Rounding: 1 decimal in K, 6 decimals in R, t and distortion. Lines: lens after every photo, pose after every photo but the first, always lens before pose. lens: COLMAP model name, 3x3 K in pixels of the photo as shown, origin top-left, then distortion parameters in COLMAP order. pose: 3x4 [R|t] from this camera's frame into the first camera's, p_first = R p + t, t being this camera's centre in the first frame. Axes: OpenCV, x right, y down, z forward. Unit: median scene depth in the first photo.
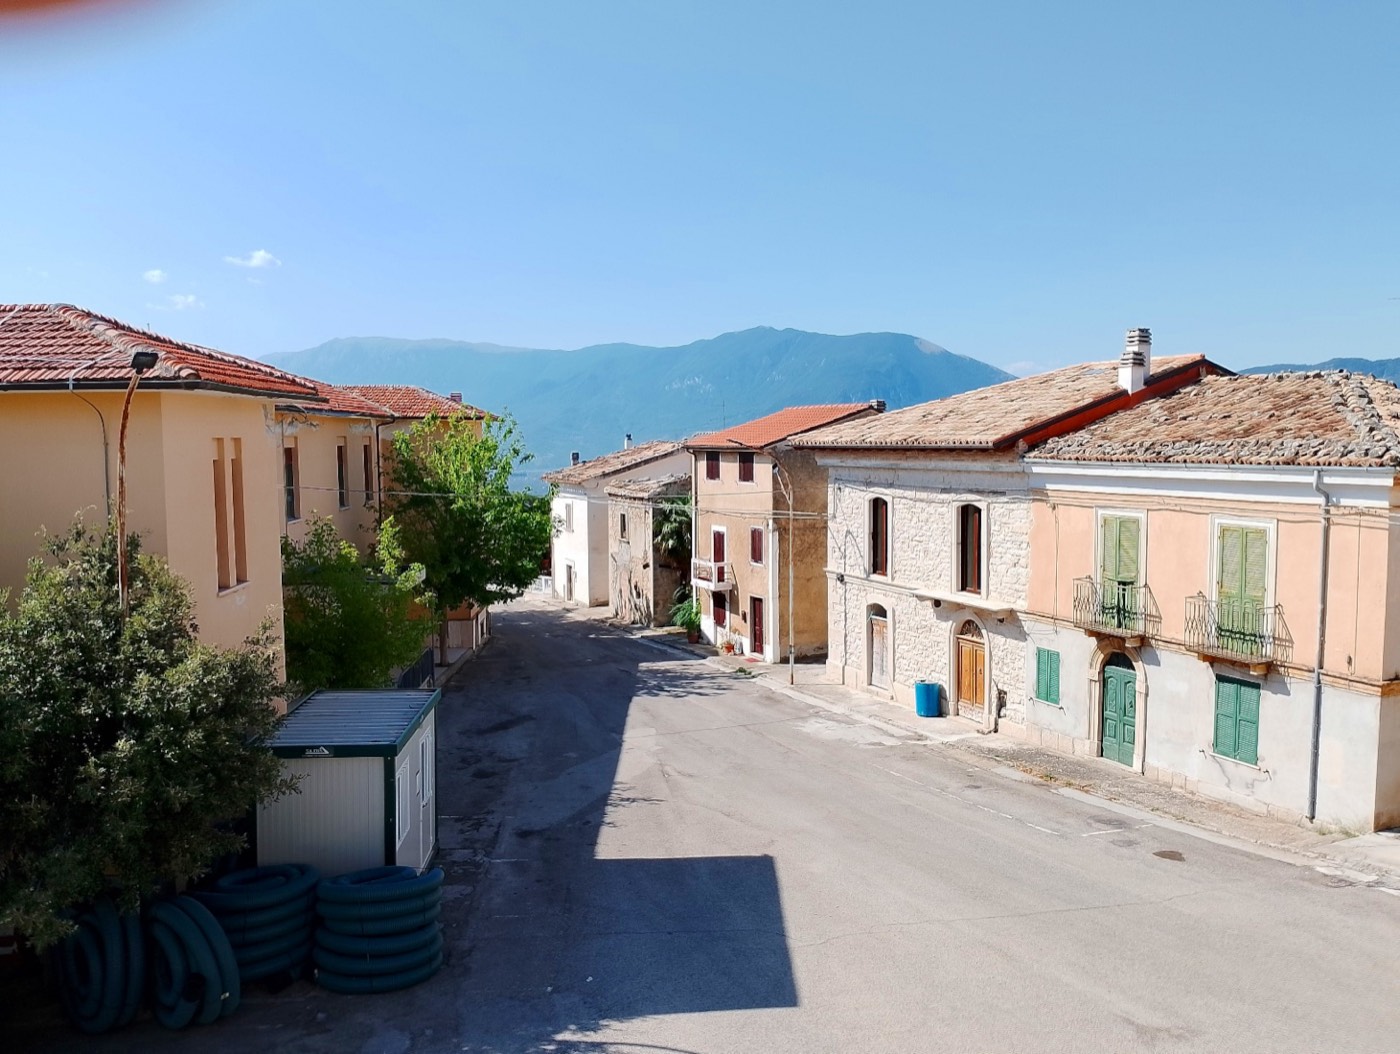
lens RADIAL K [[1125.2, 0, 700.0], [0, 1125.2, 527.0], [0, 0, 1]] dist [0.059512, -0.140892]
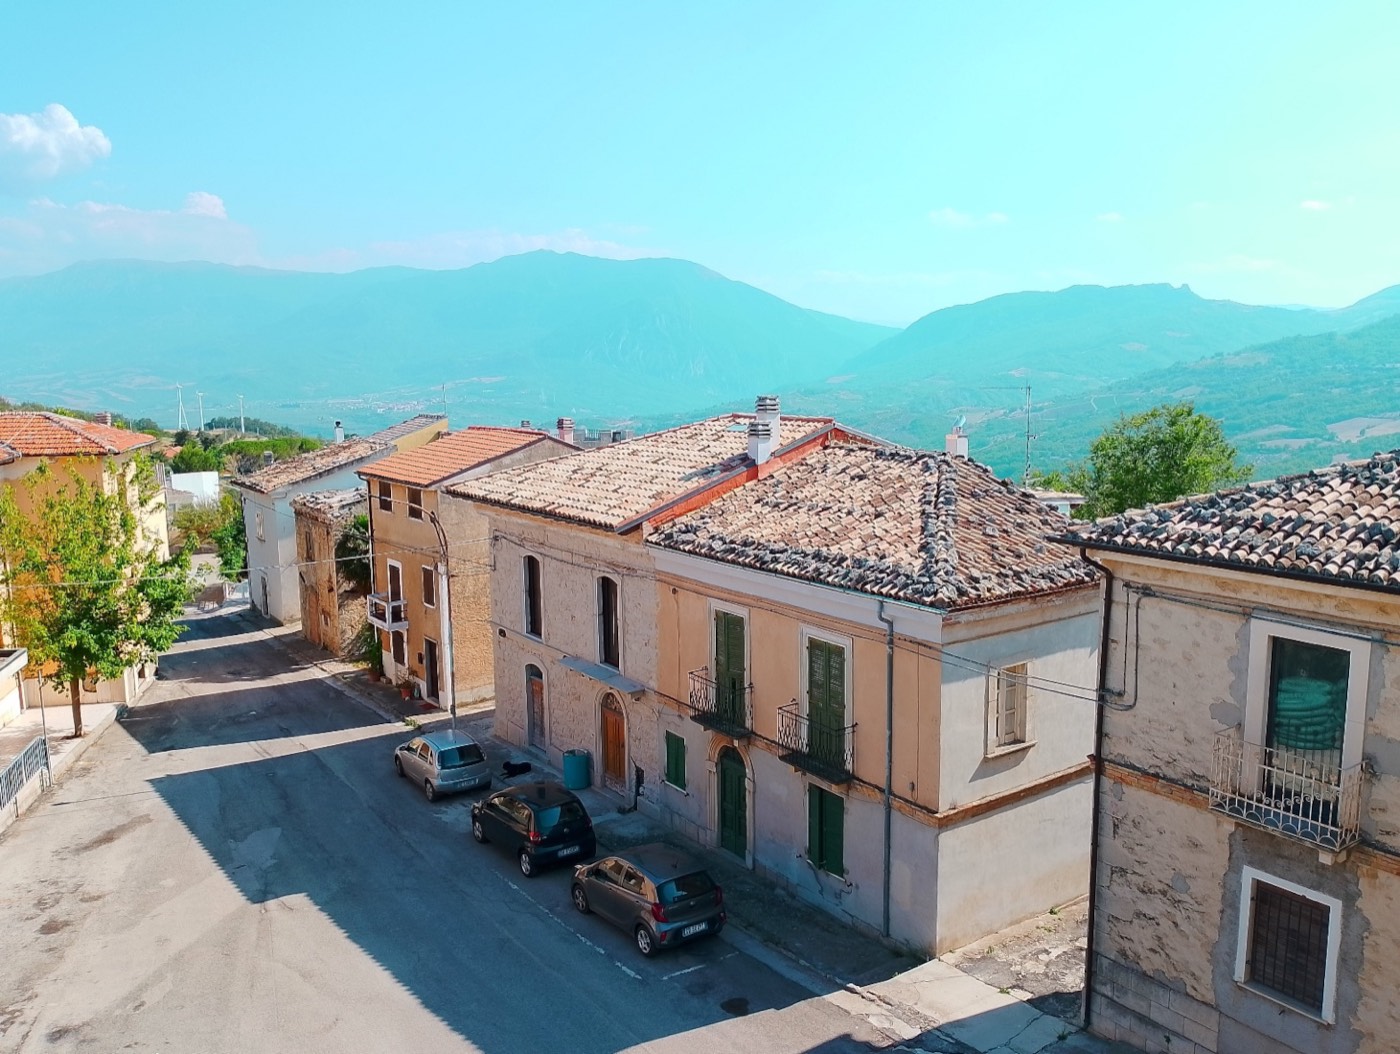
lens RADIAL K [[1125.2, 0, 700.0], [0, 1125.2, 527.0], [0, 0, 1]] dist [0.059512, -0.140892]
pose [[0.982064, -0.038507, 0.184574, 0.156874], [0.026507, 0.997397, 0.067050, -0.140728], [-0.186675, -0.060955, 0.980529, 0.041597]]
